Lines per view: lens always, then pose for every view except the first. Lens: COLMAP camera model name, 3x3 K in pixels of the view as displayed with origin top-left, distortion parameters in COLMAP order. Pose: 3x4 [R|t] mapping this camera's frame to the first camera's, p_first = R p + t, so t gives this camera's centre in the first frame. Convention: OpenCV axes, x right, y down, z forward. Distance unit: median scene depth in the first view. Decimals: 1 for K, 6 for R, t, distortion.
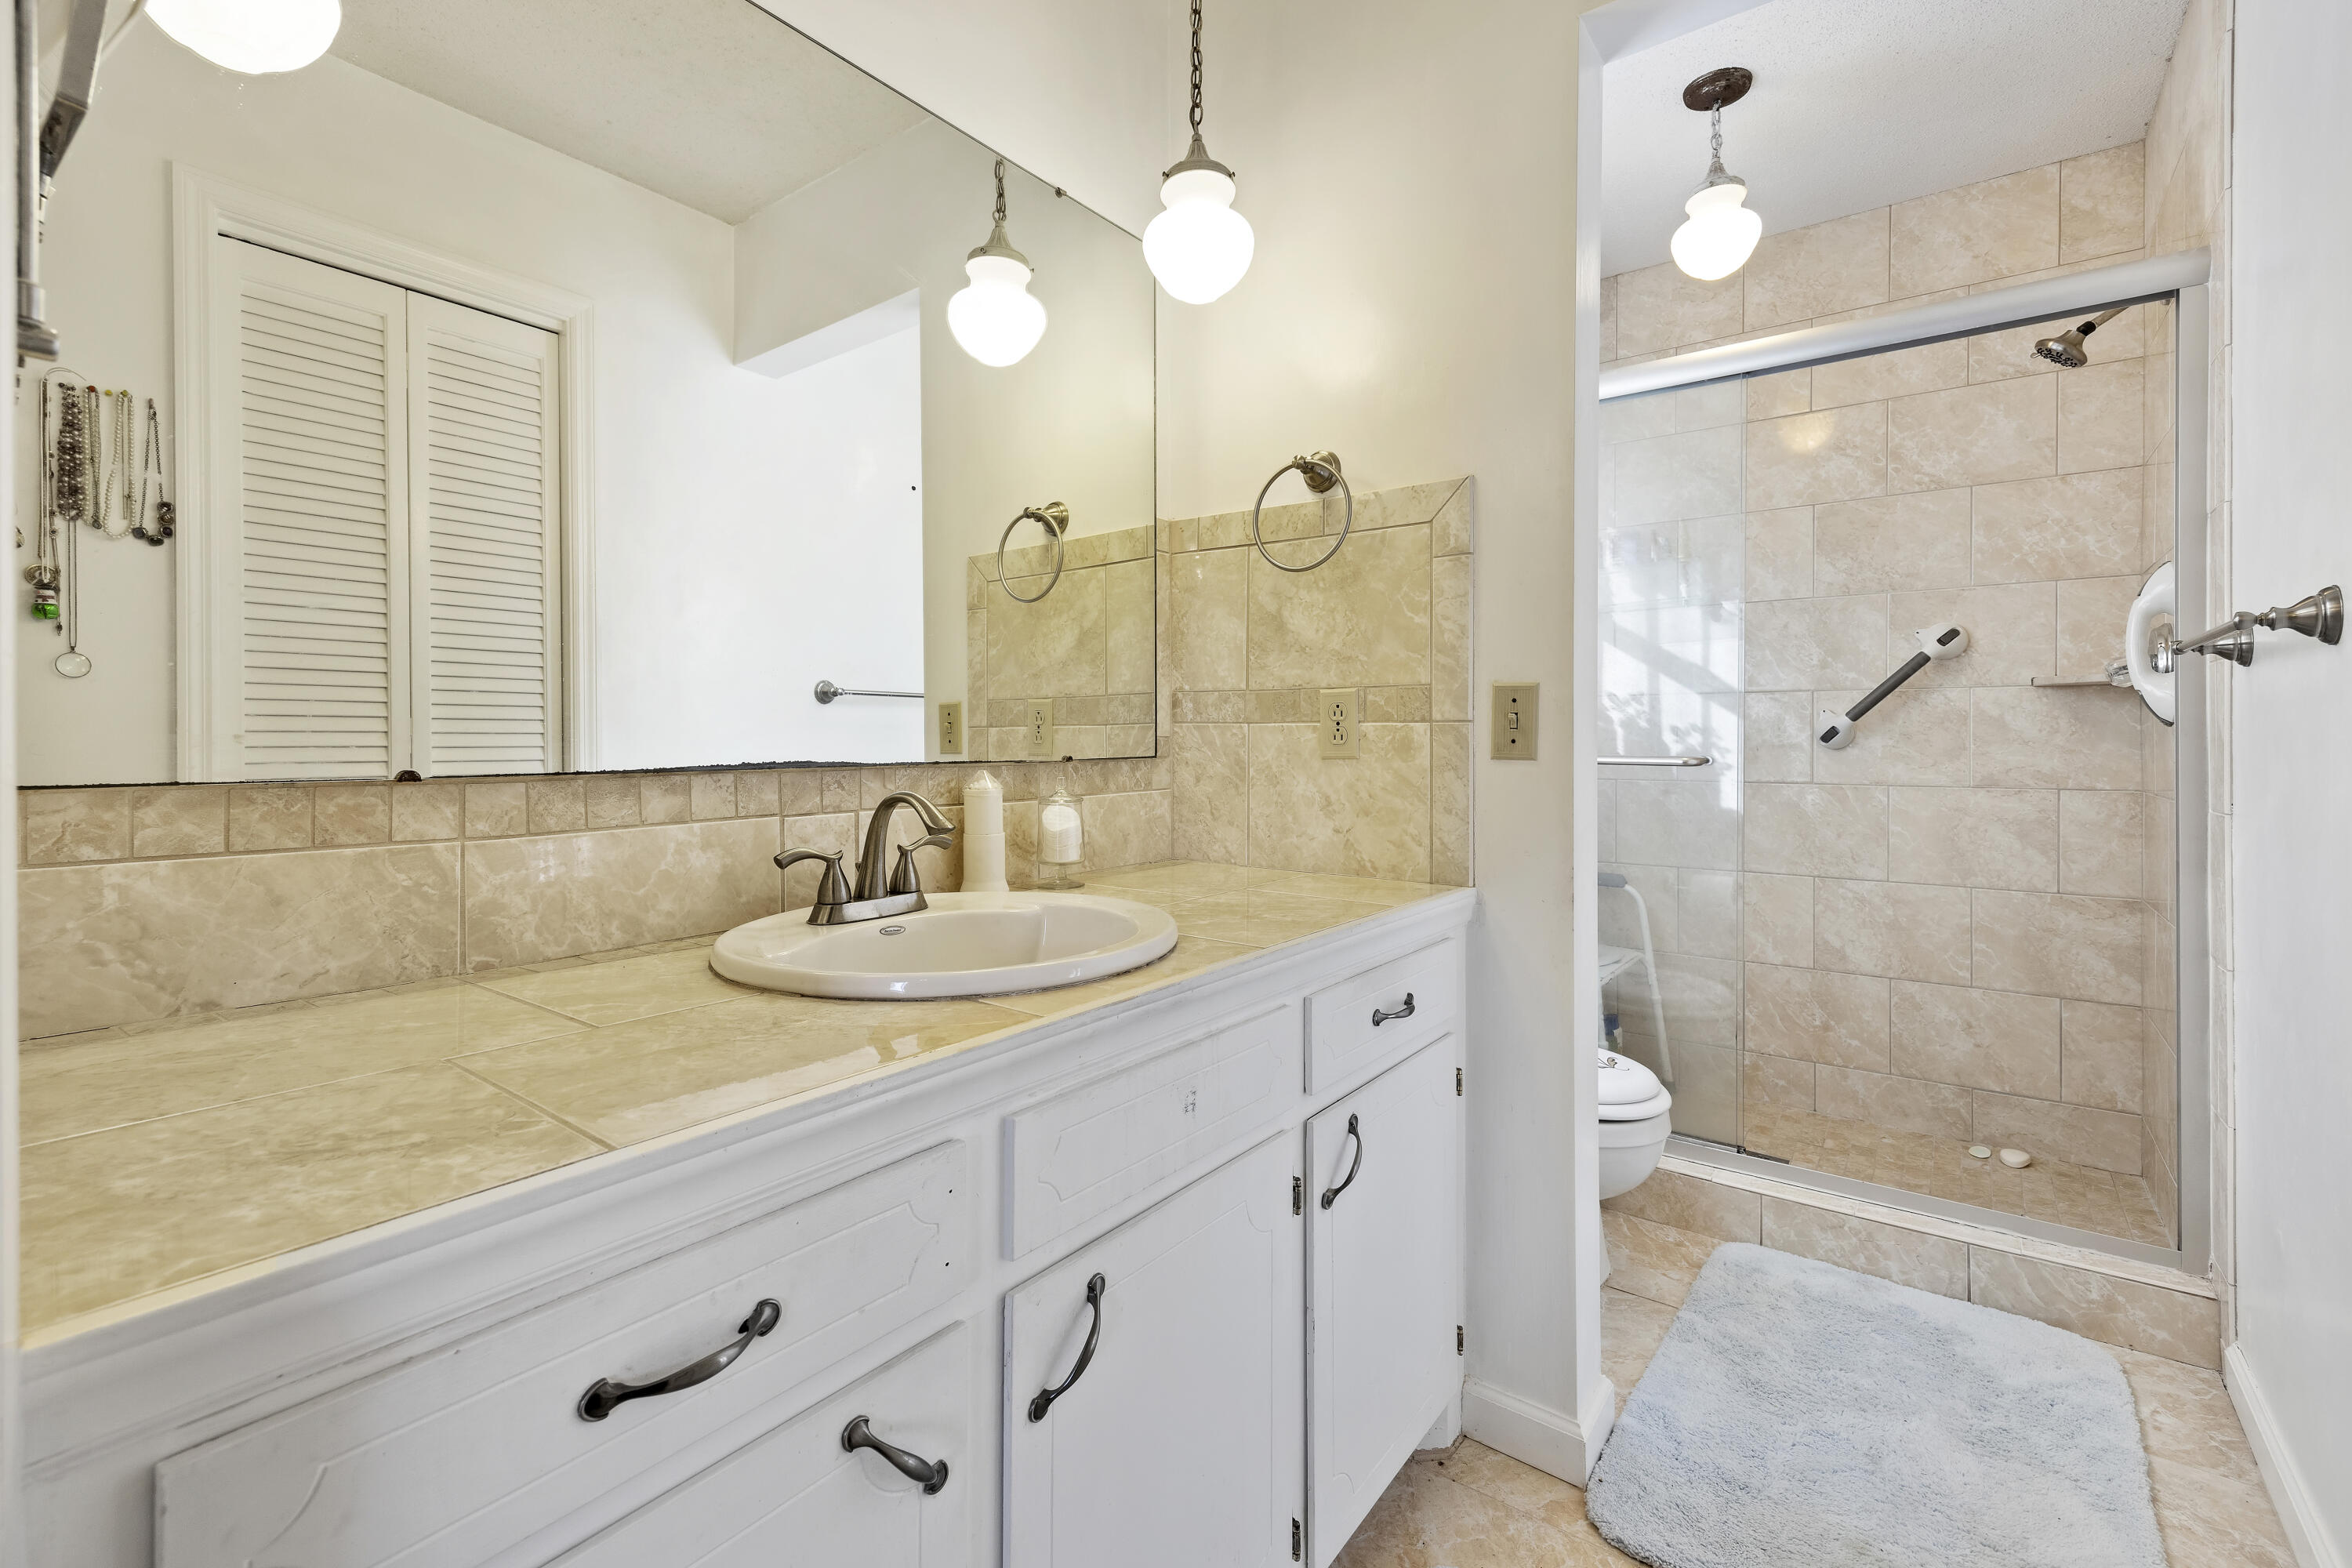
lens RADIAL K [[1010.5, 0, 1184.1], [0, 1010.5, 751.7], [0, 0, 1]] dist [0.002985, 0.000252]
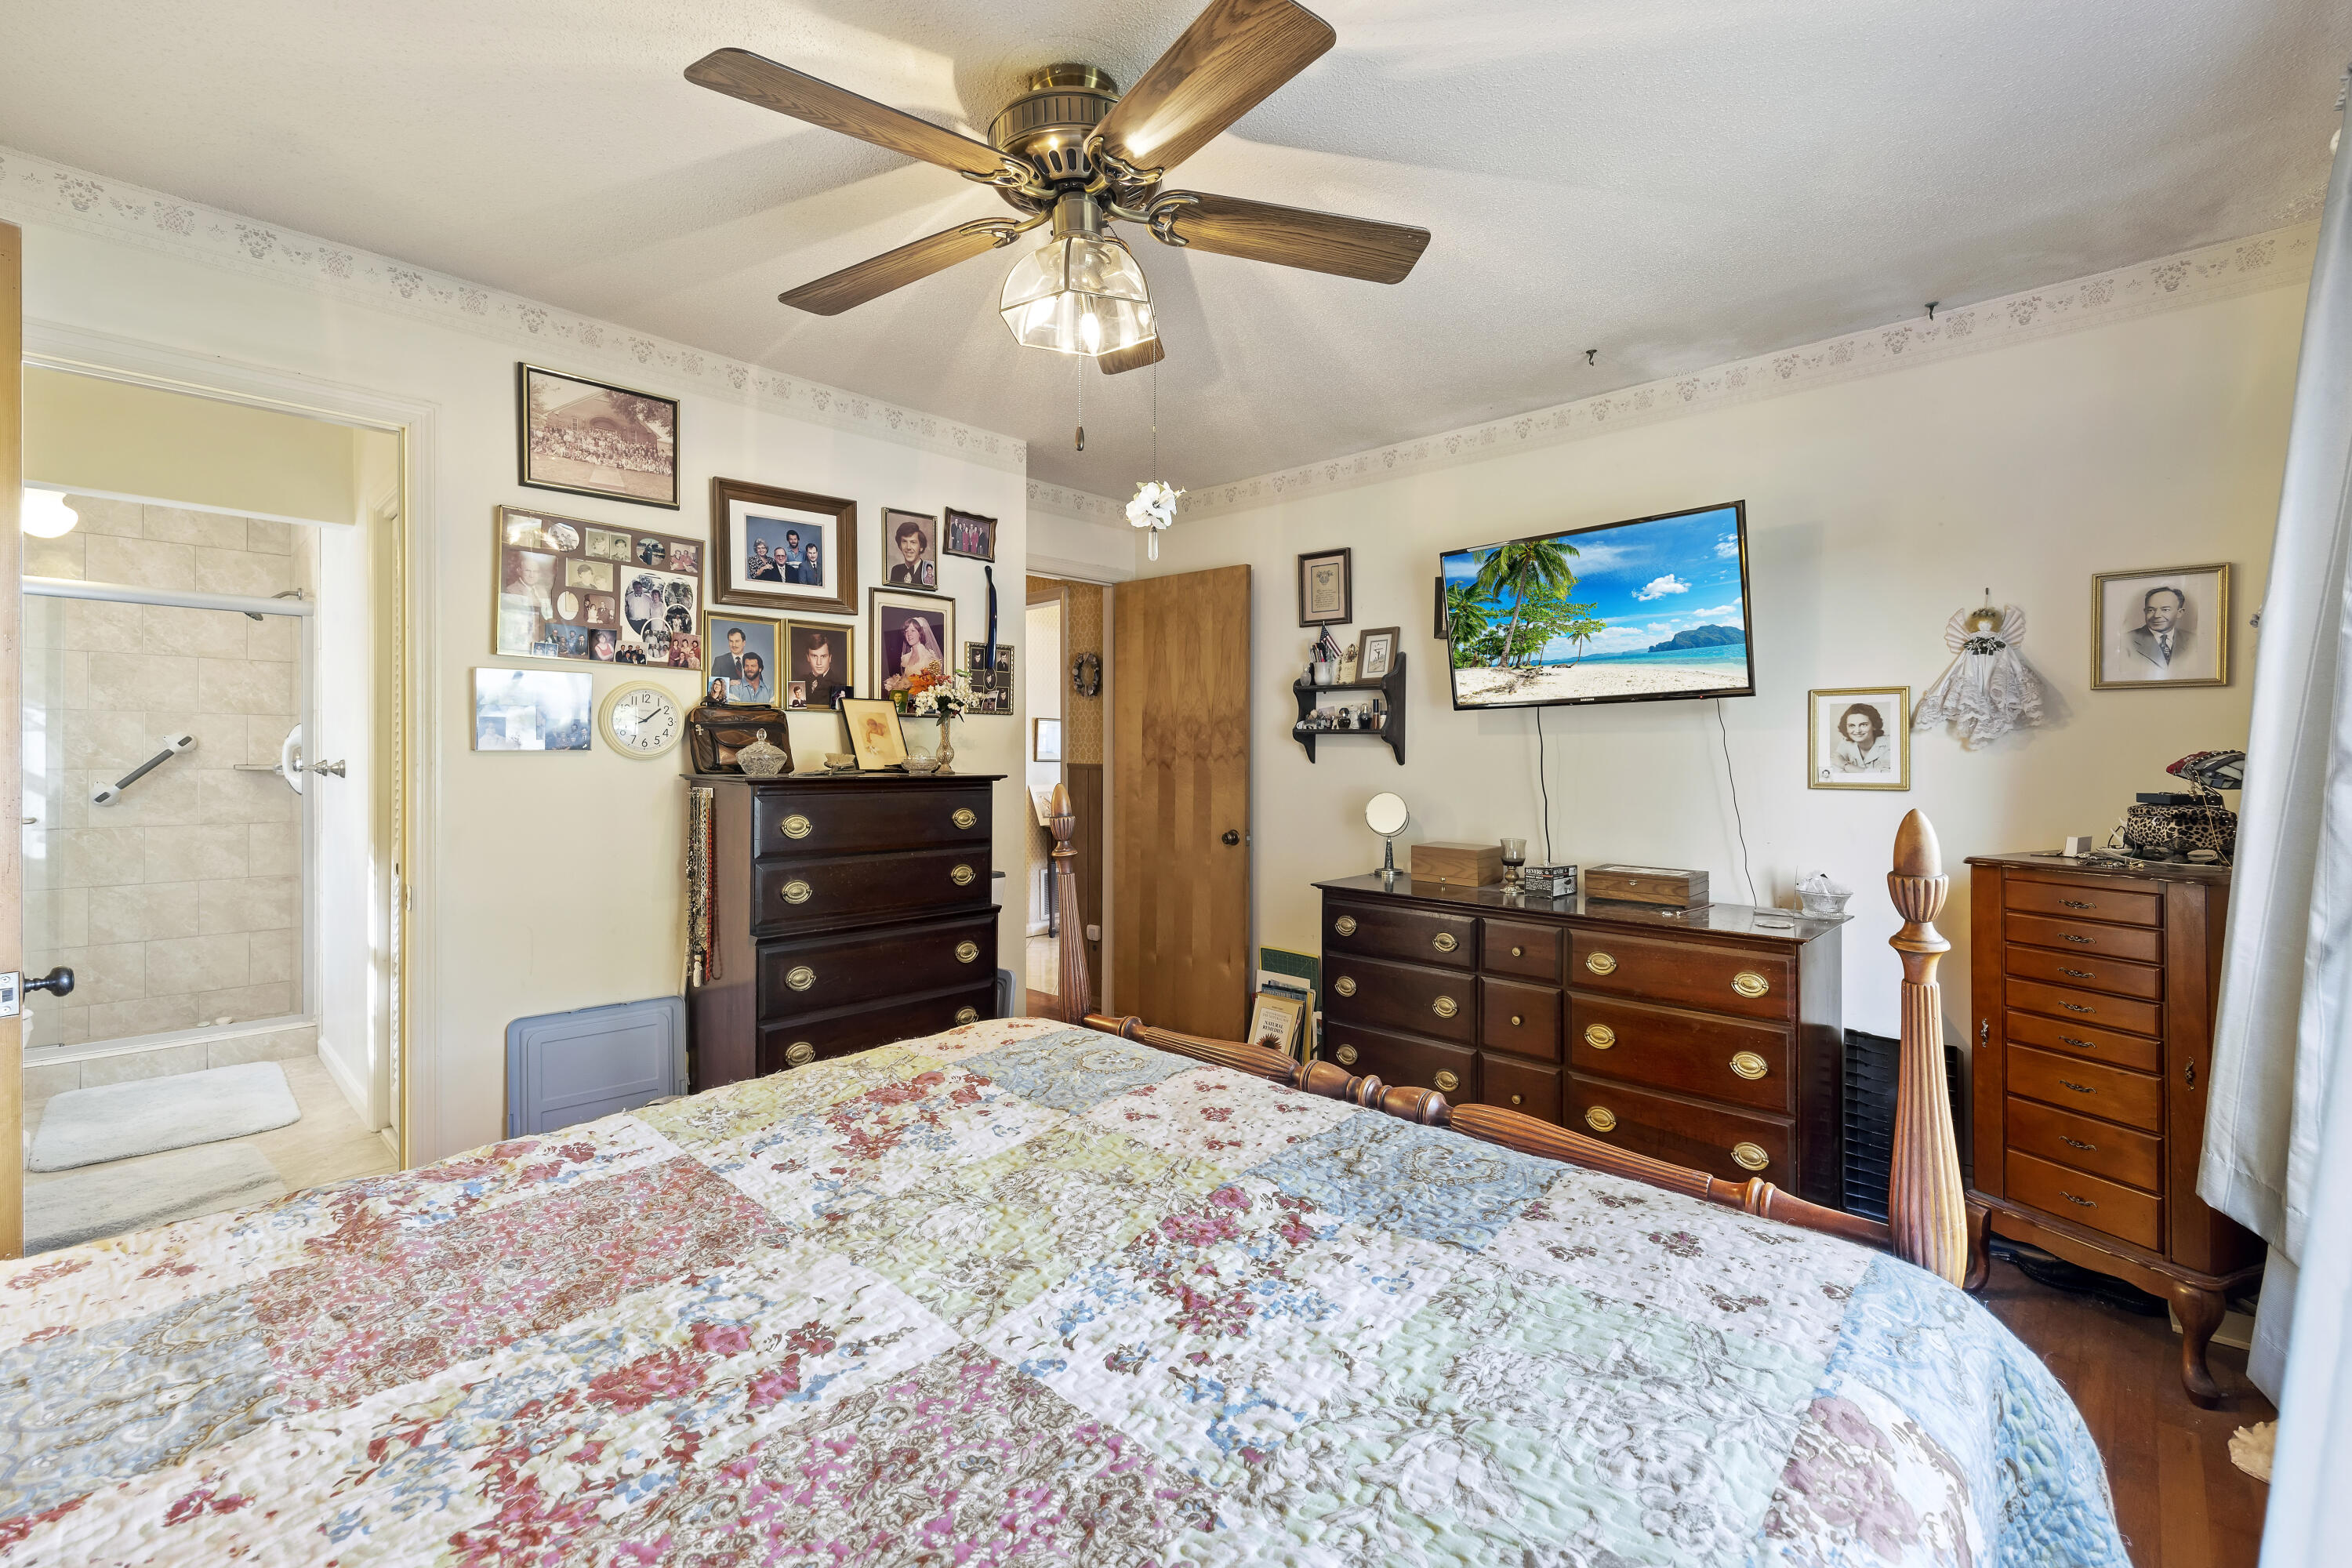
lens RADIAL K [[1010.5, 0, 1184.1], [0, 1010.5, 751.7], [0, 0, 1]] dist [0.002985, 0.000252]
pose [[0.101800, 0.004703, 0.994794, -0.874066], [0.005977, 0.999968, -0.005339, -0.078113], [-0.994787, 0.006489, 0.101768, -0.968041]]
